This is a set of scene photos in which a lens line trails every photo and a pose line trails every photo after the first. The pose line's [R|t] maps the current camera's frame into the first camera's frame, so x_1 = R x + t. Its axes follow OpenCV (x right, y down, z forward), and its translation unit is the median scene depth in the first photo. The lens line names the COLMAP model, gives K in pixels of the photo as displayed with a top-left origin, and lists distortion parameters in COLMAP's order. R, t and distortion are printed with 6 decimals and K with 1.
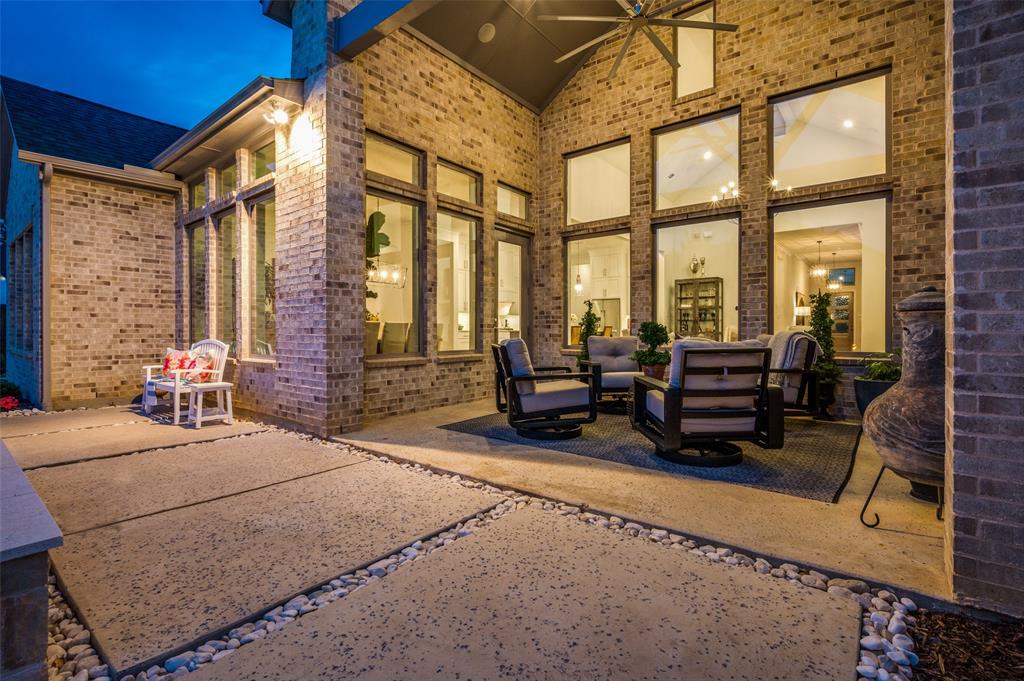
lens RADIAL K [[469.9, 0, 511.6], [0, 469.9, 340.2], [0, 0, 1]] dist [-0.003002, 0.000664]
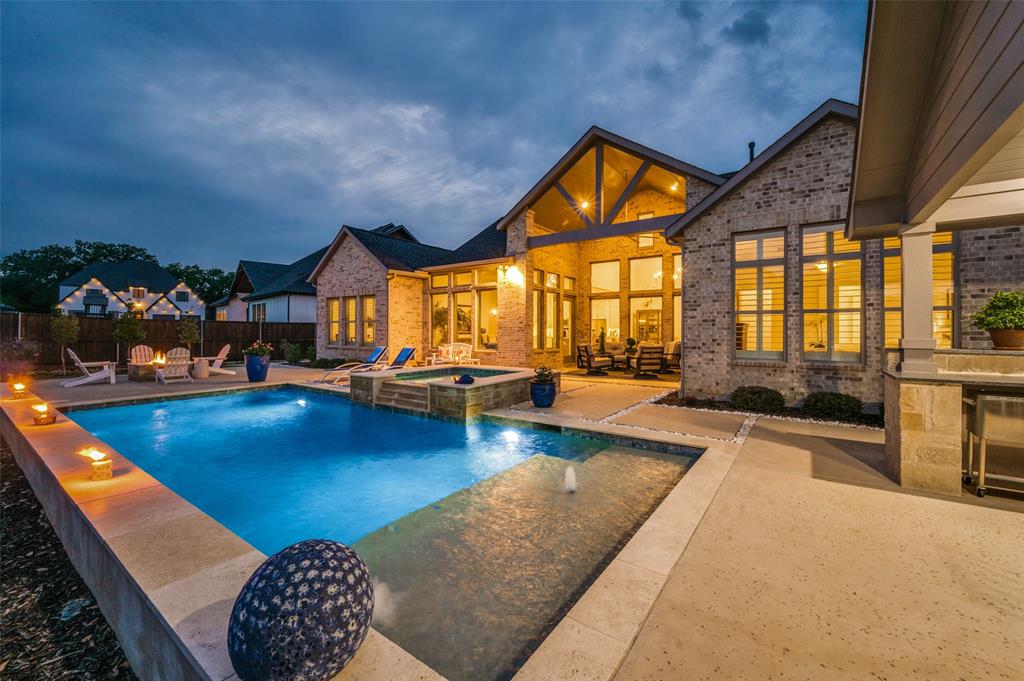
lens RADIAL K [[415.7, 0, 512.7], [0, 415.7, 337.5], [0, 0, 1]] dist [-0.001252, 0.000027]
pose [[0.998606, 0.003990, 0.052633, -0.411317], [-0.003573, 0.999961, -0.008027, -0.012178], [-0.052663, 0.007828, 0.998582, -1.112712]]
